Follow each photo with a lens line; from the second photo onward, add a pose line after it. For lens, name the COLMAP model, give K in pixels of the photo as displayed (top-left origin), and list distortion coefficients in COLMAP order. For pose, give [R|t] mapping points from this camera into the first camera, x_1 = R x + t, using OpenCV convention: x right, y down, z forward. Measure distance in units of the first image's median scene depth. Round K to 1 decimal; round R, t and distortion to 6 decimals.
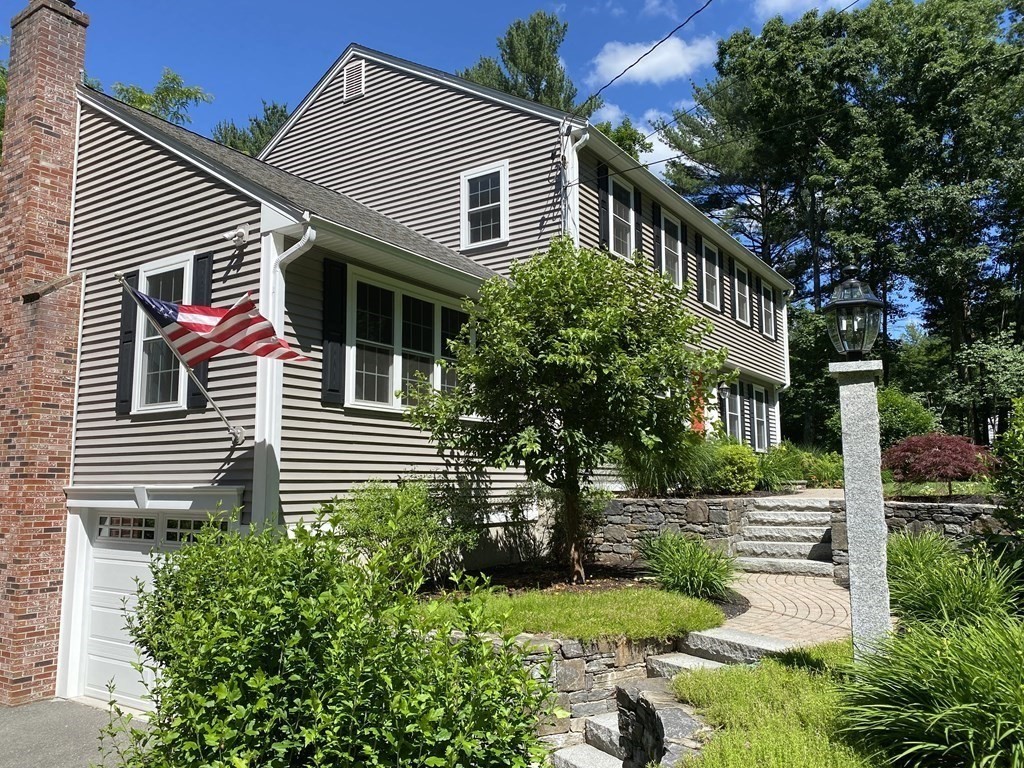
lens RADIAL K [[786.9, 0, 501.3], [0, 786.9, 404.1], [0, 0, 1]] dist [0.039652, -0.073653]
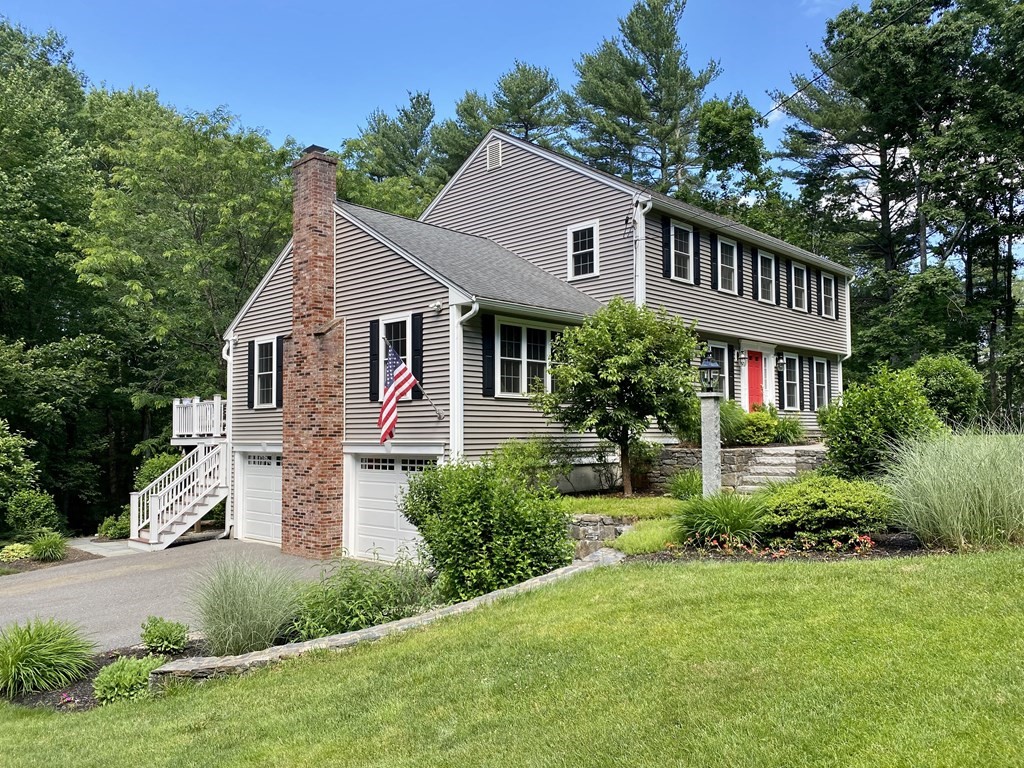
lens RADIAL K [[784.2, 0, 512.0], [0, 784.2, 384.0], [0, 0, 1]] dist [0.039543, -0.000609]
pose [[0.986860, -0.012672, -0.161081, 0.106626], [0.018571, 0.999209, 0.035173, -0.074357], [0.160507, -0.037702, 0.986314, -0.633363]]
